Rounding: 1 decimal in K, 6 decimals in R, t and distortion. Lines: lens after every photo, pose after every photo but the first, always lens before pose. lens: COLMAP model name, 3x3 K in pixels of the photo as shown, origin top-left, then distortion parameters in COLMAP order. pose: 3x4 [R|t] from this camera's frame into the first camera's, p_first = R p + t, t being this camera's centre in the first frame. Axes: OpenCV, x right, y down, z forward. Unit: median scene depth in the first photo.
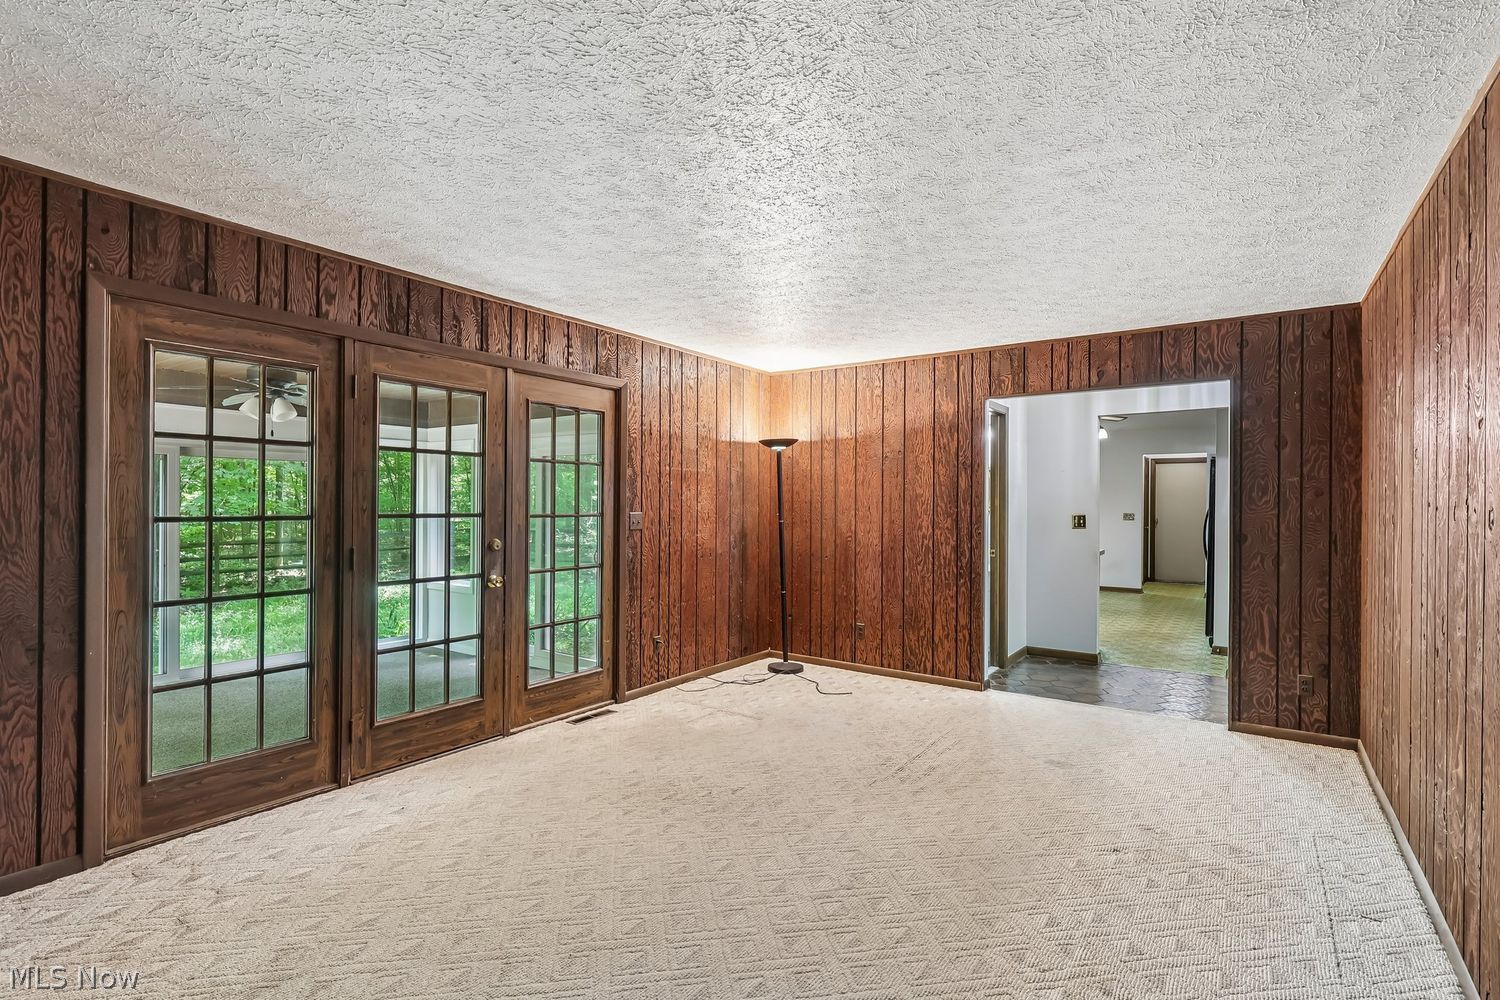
lens RADIAL K [[689.6, 0, 759.9], [0, 689.6, 502.8], [0, 0, 1]] dist [-0.002561, -0.000292]
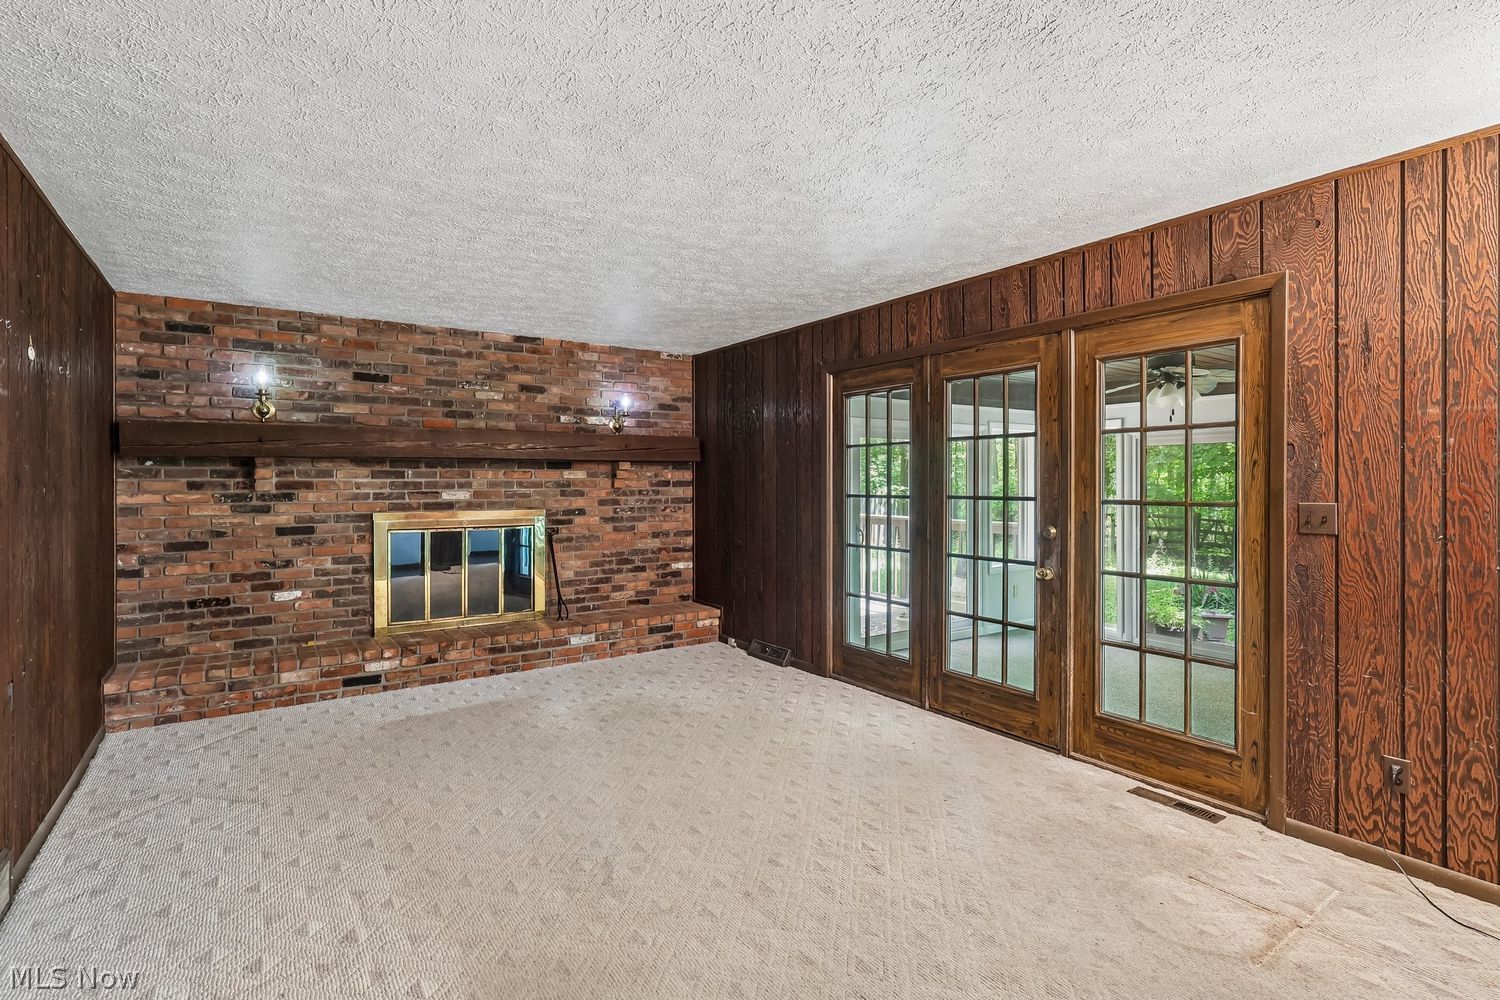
lens RADIAL K [[716.5, 0, 748.7], [0, 716.5, 483.1], [0, 0, 1]] dist [-0.001098, -0.000050]
pose [[-0.339201, -0.007201, -0.940686, 0.619559], [-0.003299, 0.999974, -0.006465, 0.004290], [0.940708, 0.000911, -0.339216, 0.941709]]
